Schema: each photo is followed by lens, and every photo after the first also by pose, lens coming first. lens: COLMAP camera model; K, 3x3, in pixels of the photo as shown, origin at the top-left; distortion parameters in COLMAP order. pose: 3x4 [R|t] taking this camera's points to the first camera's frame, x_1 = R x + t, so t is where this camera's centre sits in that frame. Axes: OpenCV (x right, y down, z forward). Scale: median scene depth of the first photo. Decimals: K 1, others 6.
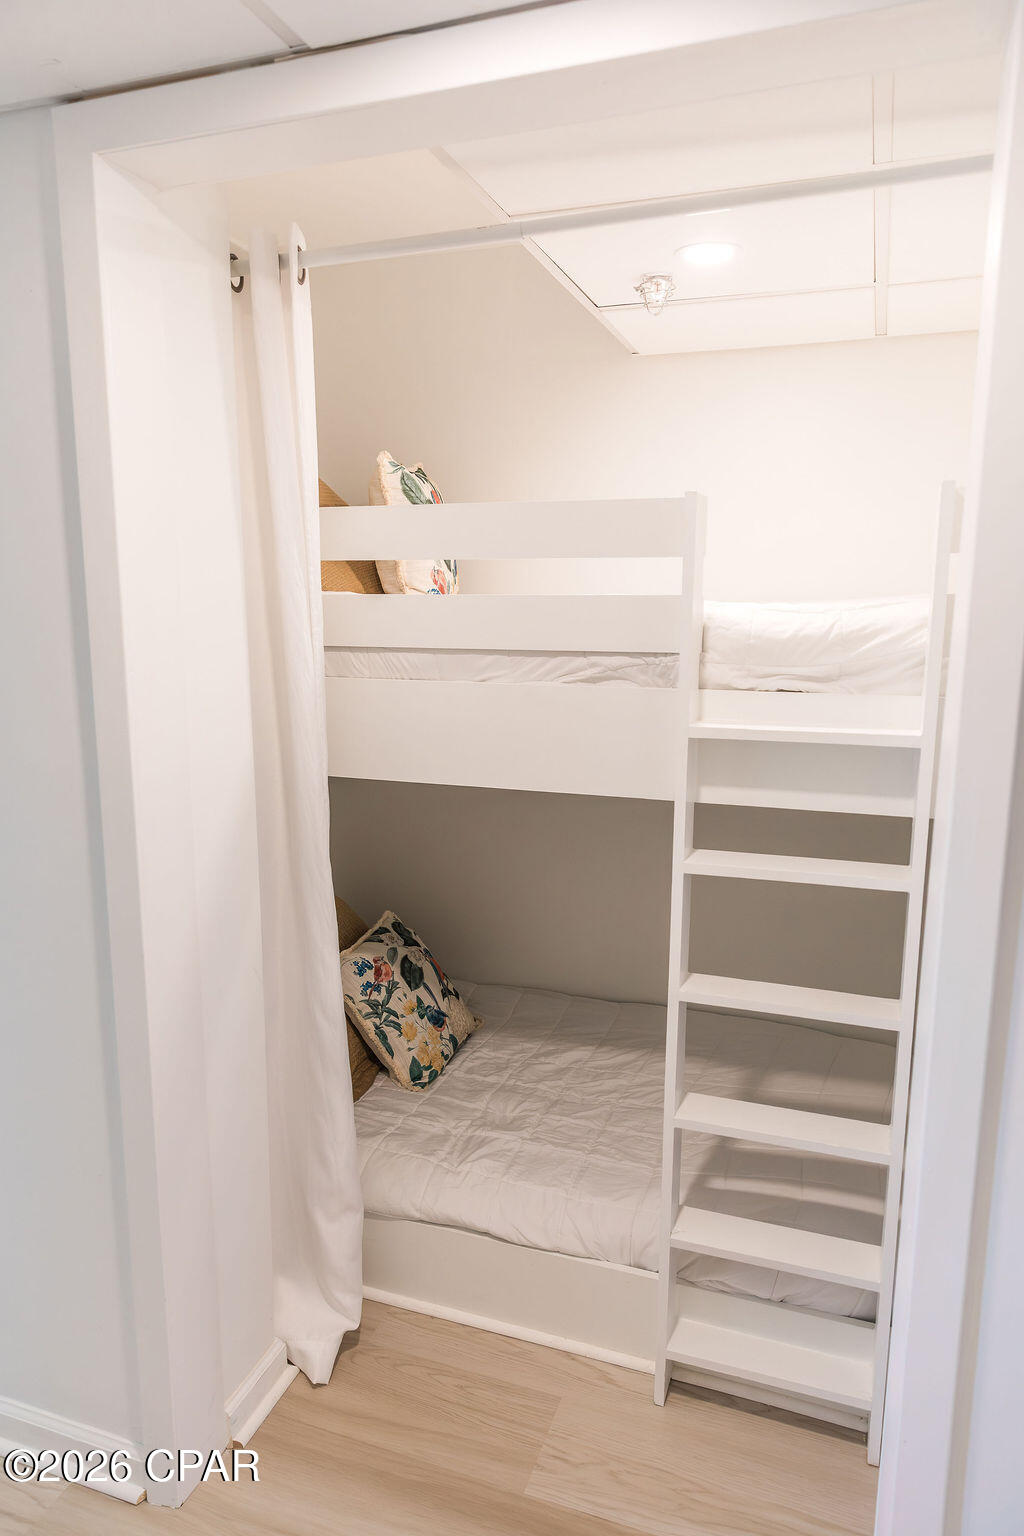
lens RADIAL K [[1030.4, 0, 510.3], [0, 1030.4, 769.0], [0, 0, 1]] dist [-0.037199, 0.000793]
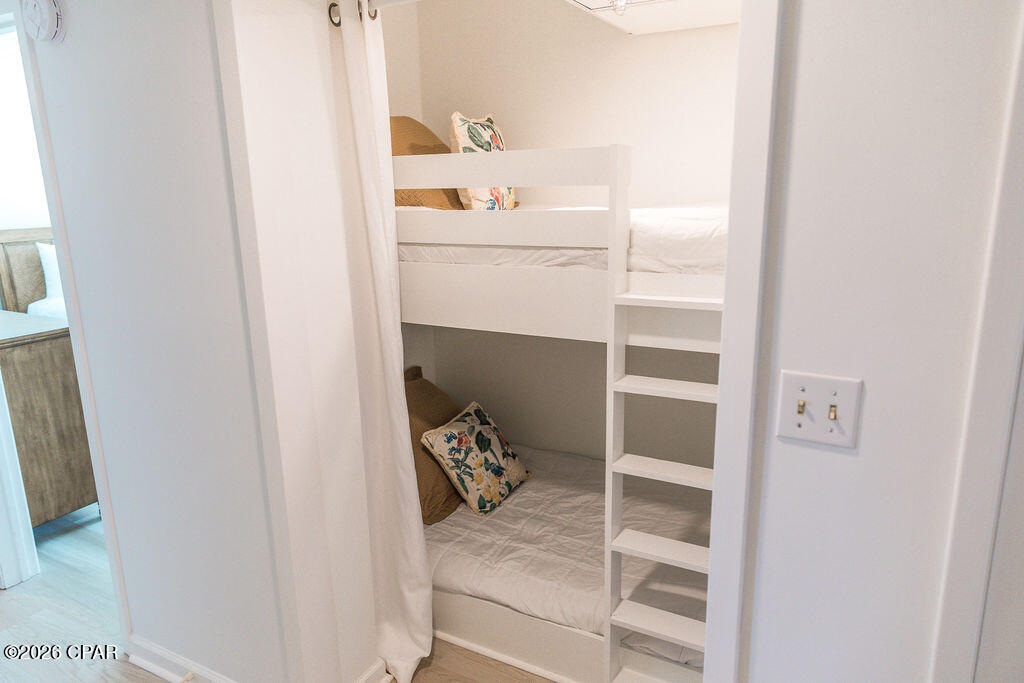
lens RADIAL K [[686.9, 0, 511.5], [0, 686.9, 342.3], [0, 0, 1]] dist [-0.037199, 0.000793]
pose [[0.986304, 0.014617, -0.164289, 0.160168], [-0.003781, 0.997807, 0.066082, -0.034653], [0.164895, -0.064556, 0.984196, -0.036390]]
